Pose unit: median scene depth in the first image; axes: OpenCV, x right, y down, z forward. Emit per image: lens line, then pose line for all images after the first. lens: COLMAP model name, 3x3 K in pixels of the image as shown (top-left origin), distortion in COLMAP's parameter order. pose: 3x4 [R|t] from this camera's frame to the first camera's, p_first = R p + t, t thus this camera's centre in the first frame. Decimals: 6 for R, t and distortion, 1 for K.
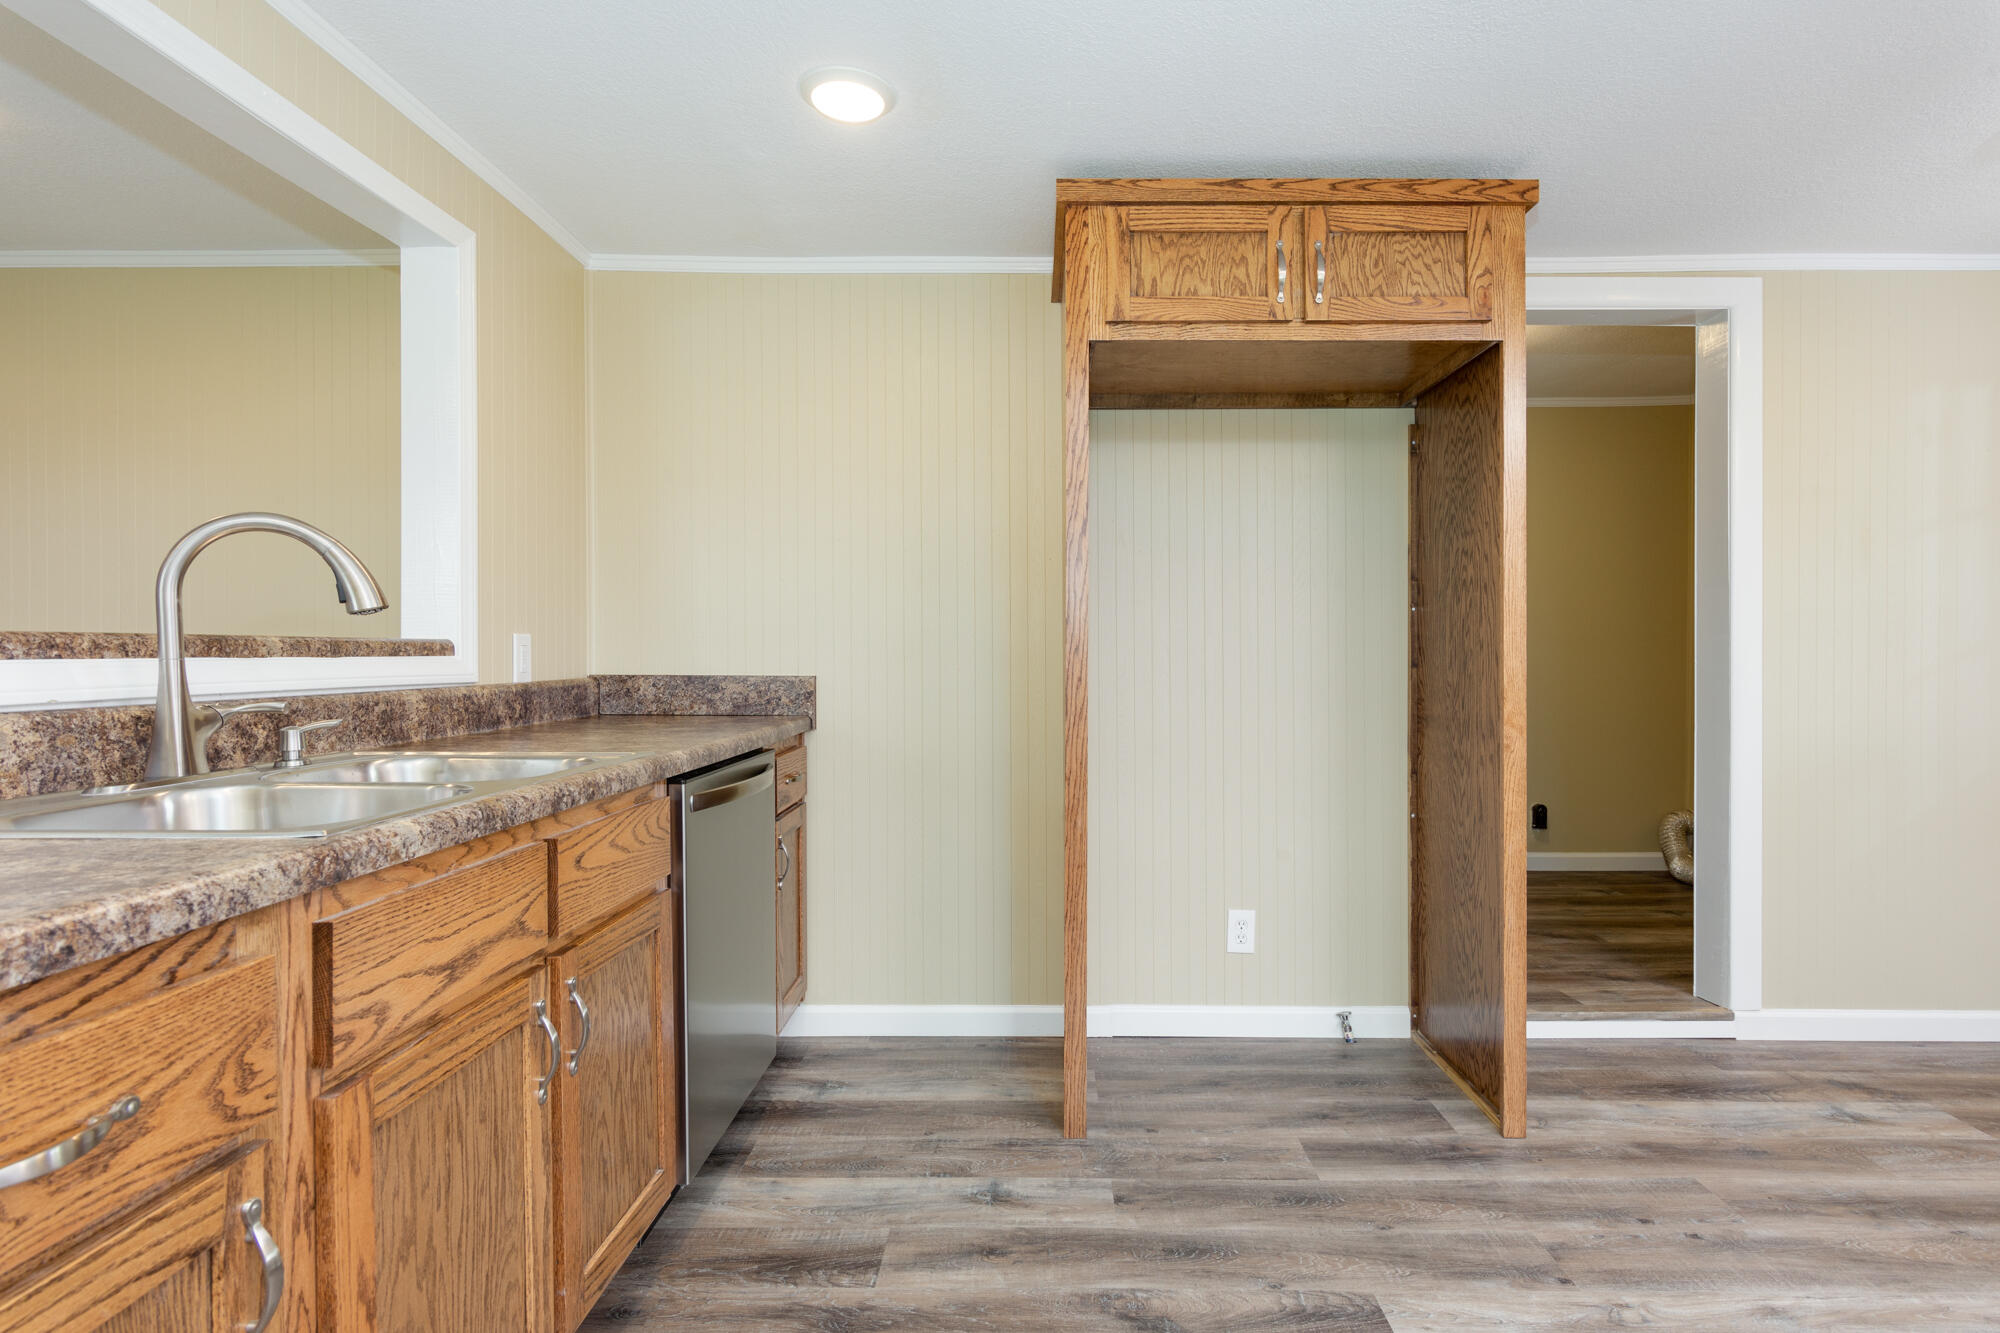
lens RADIAL K [[994.8, 0, 1035.3], [0, 994.8, 652.3], [0, 0, 1]] dist [0.000292, 0.000208]
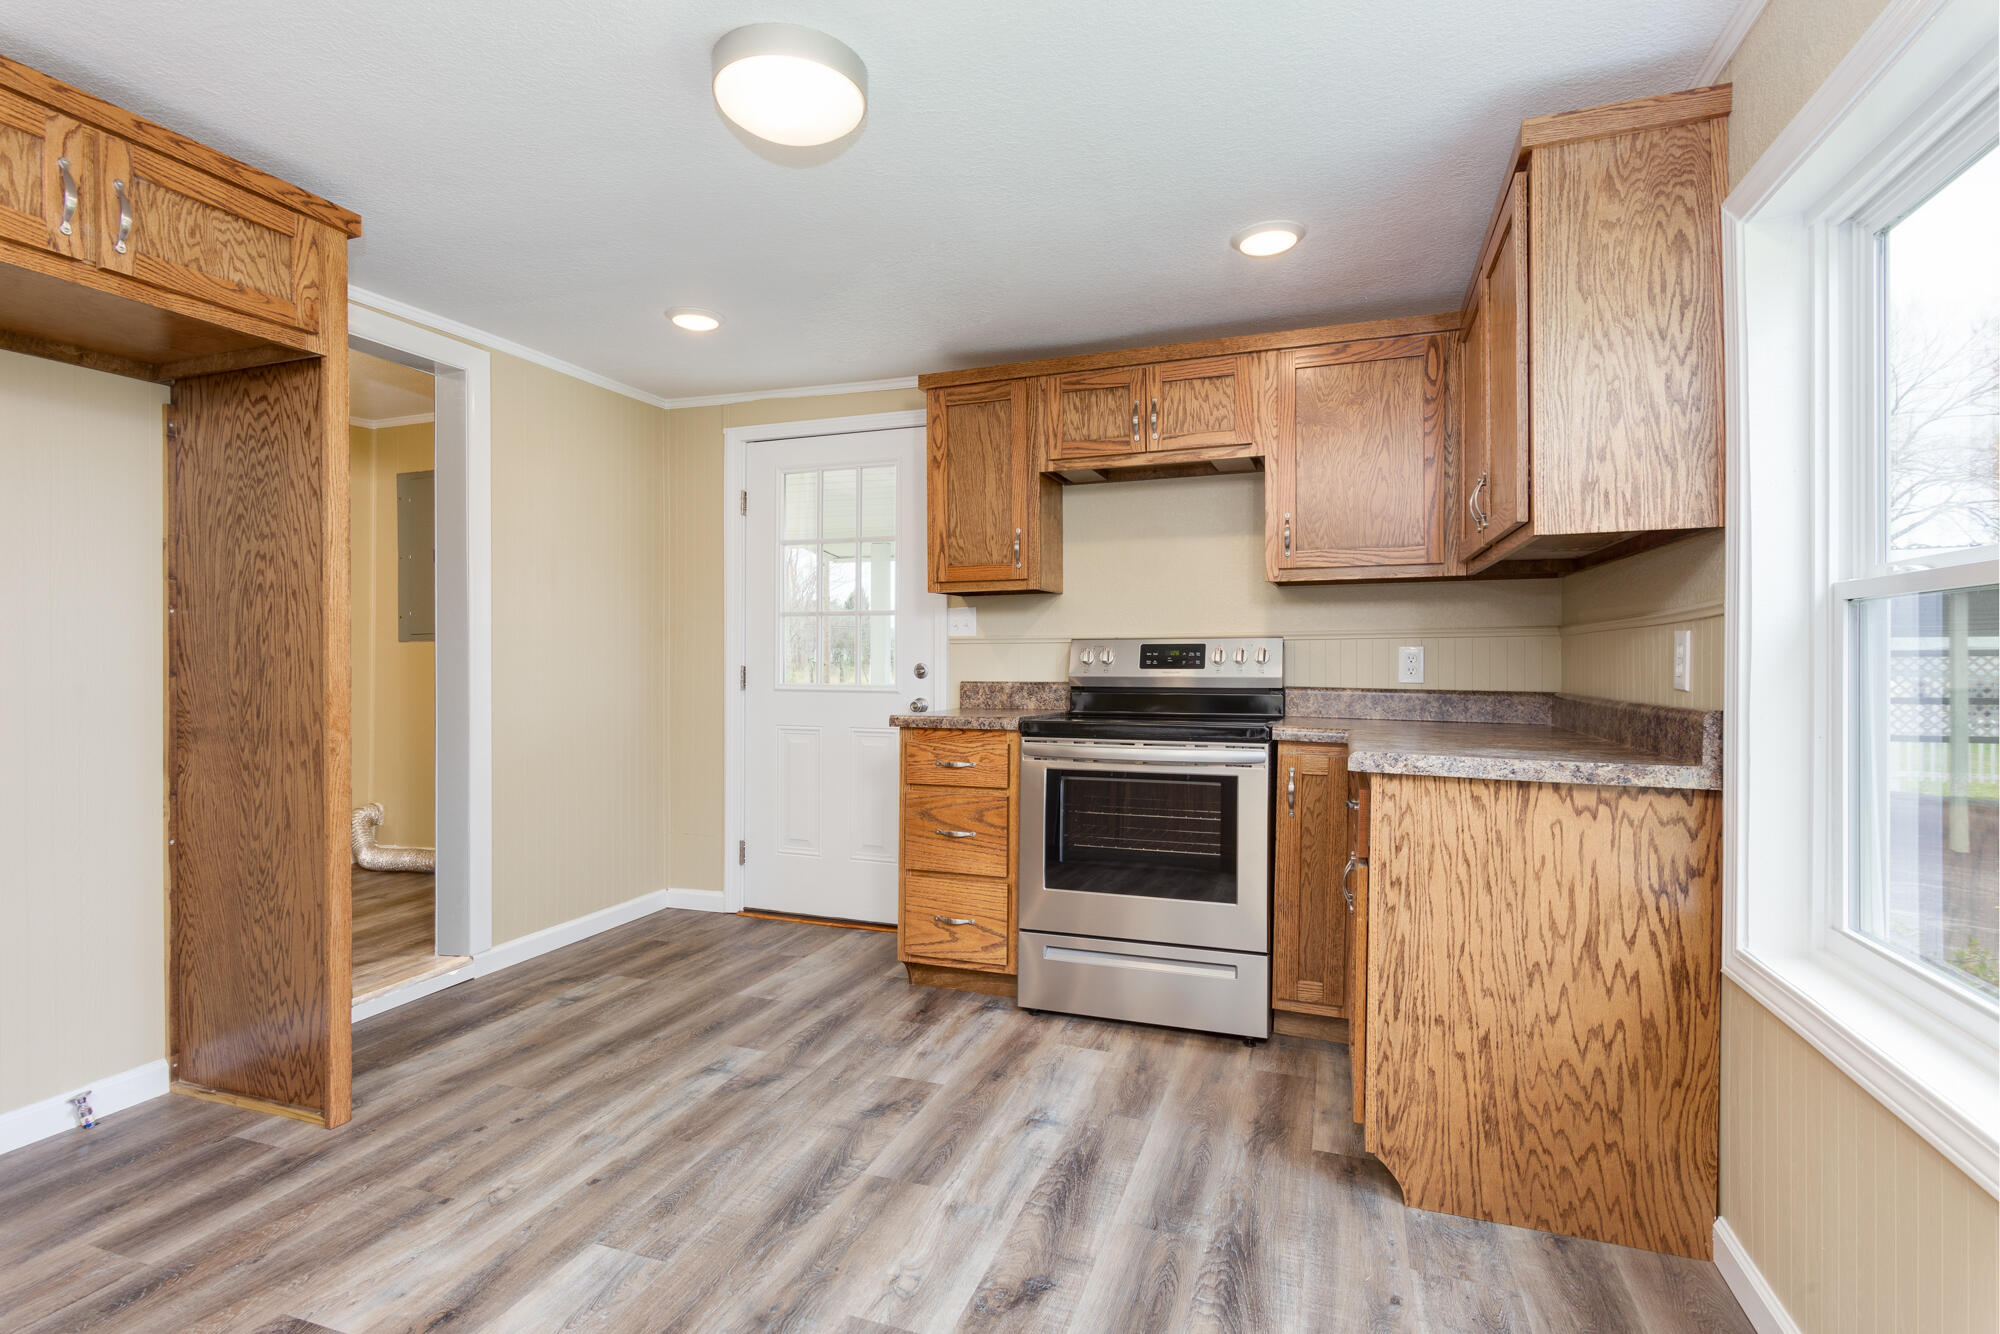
lens RADIAL K [[971.8, 0, 997.8], [0, 971.8, 652.9], [0, 0, 1]] dist [0.001102, 0.000043]
pose [[0.334699, -0.000813, 0.942325, -0.249383], [0.004951, 0.999987, -0.000896, -0.001614], [-0.942312, 0.004966, 0.334699, 0.008978]]
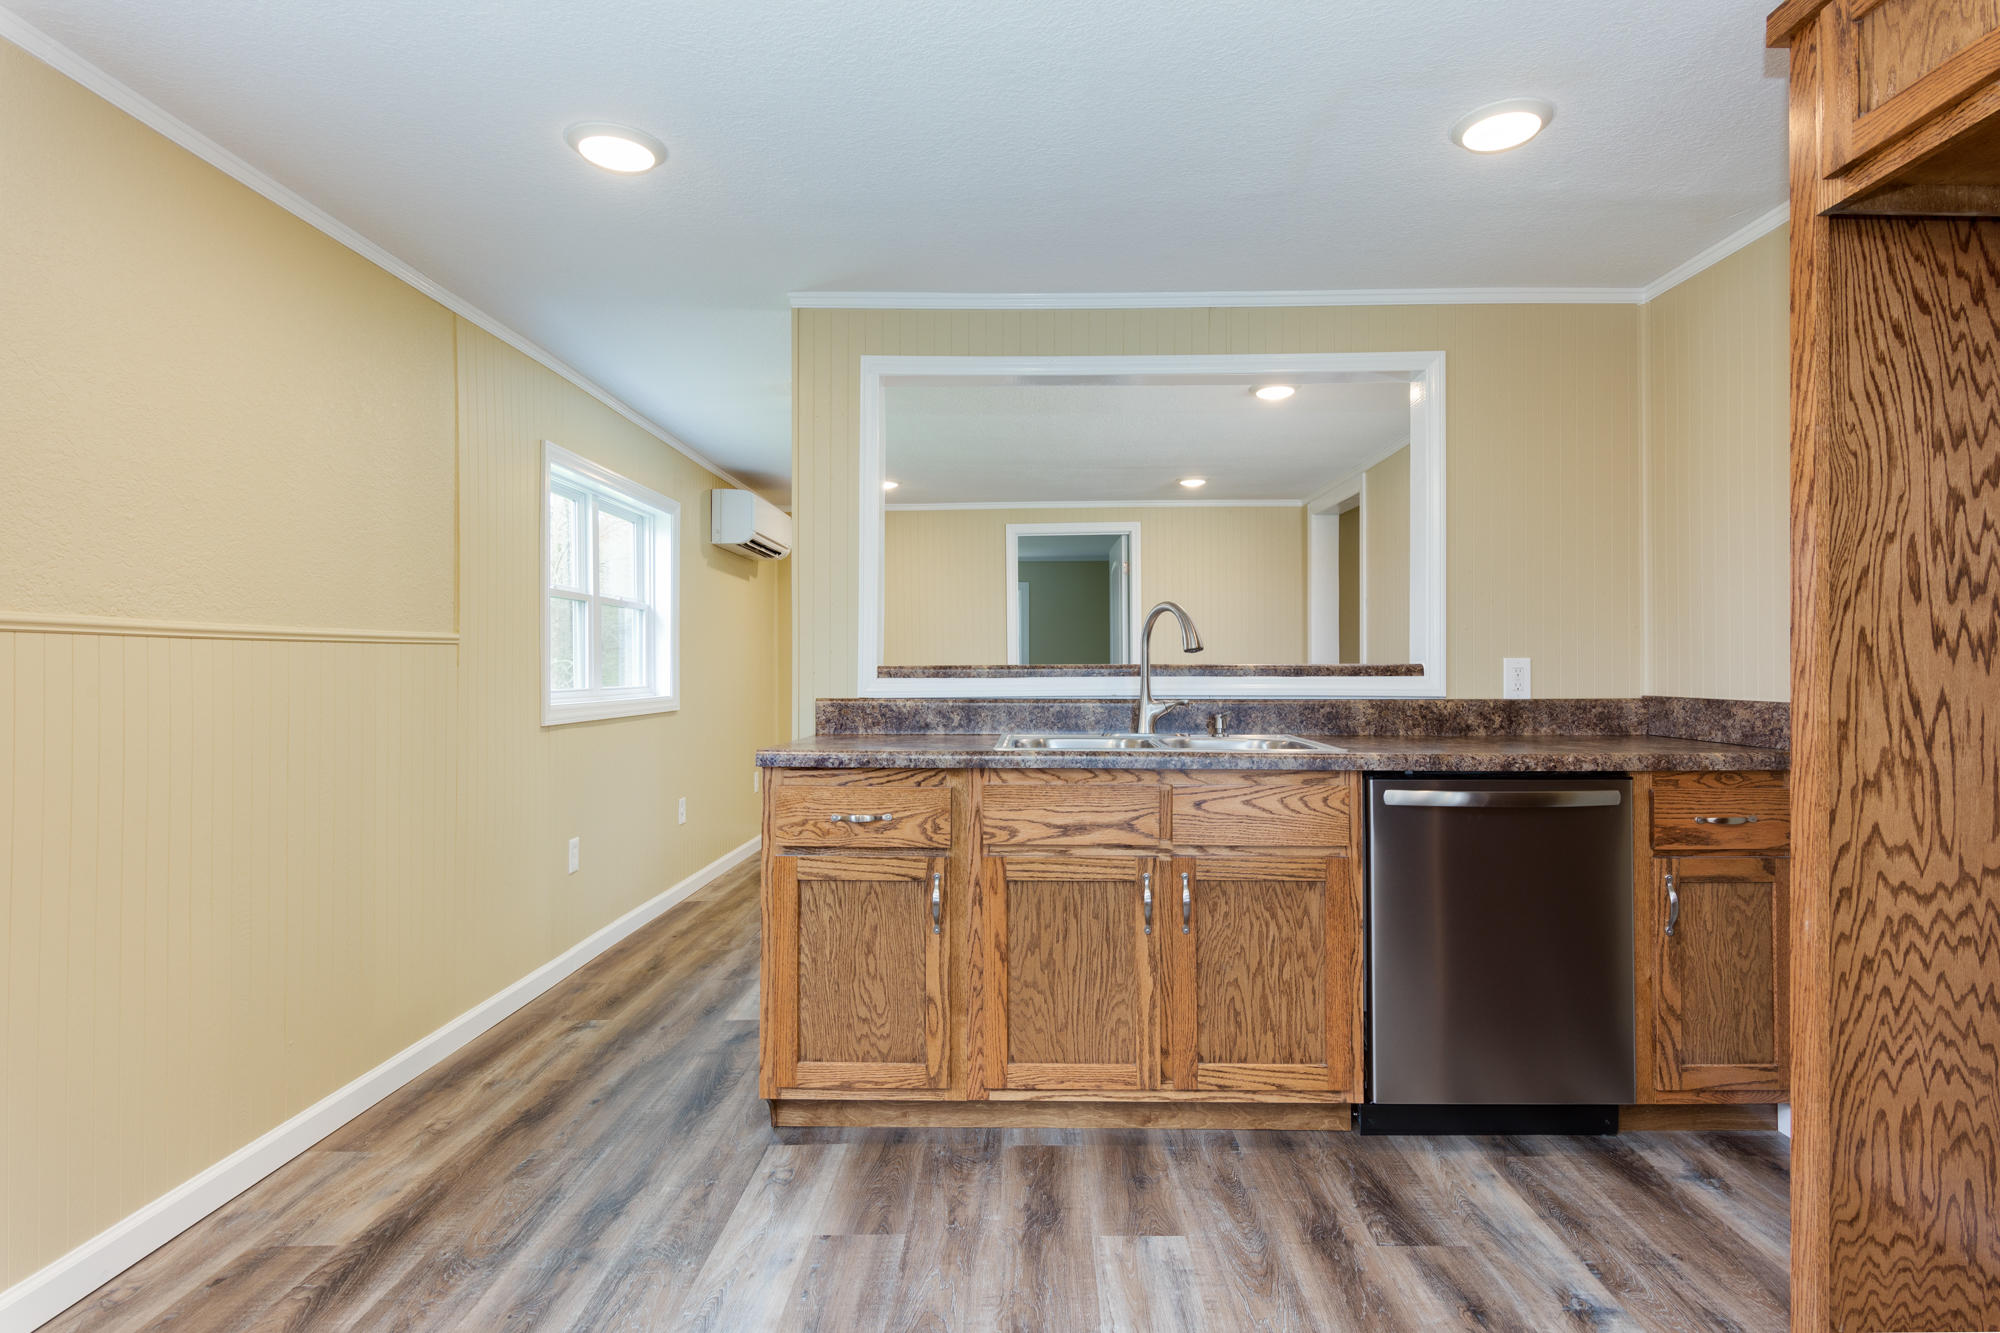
lens RADIAL K [[977.4, 0, 1048.0], [0, 977.4, 662.1], [0, 0, 1]] dist [0.003333, -0.000897]
pose [[0.016700, -0.008567, -0.999824, 0.728769], [-0.000924, 0.999963, -0.008584, -0.003534], [0.999860, 0.001068, 0.016691, 0.478673]]
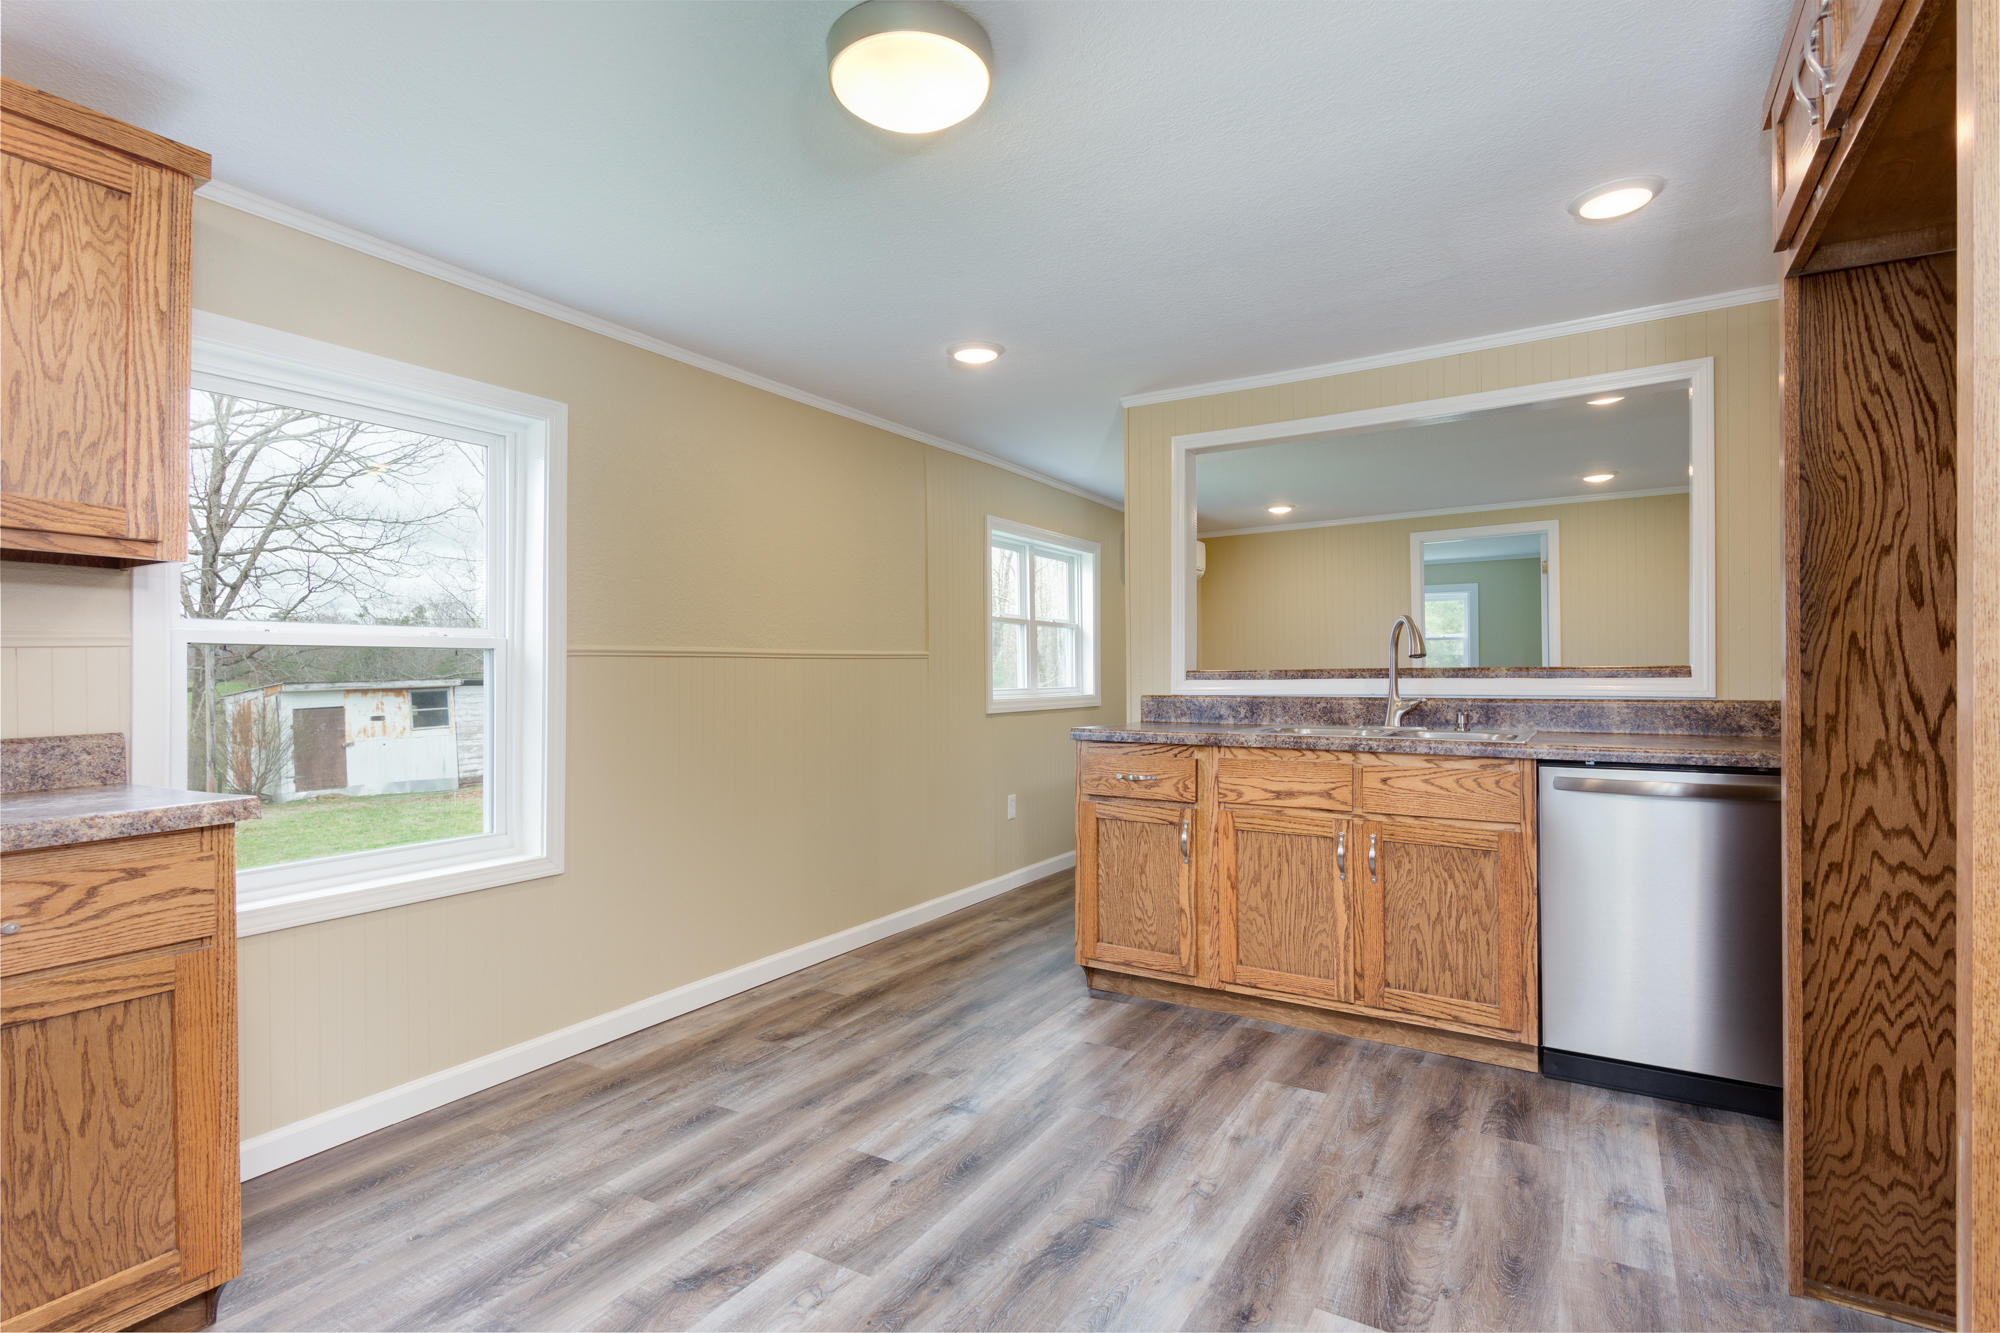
lens RADIAL K [[975.6, 0, 1023.0], [0, 975.6, 668.4], [0, 0, 1]] dist [0.000735, 0.000725]
pose [[-0.500402, -0.004573, -0.865781, 1.048714], [0.003020, 0.999971, -0.007028, -0.002296], [0.865788, -0.006131, -0.500374, 0.885753]]
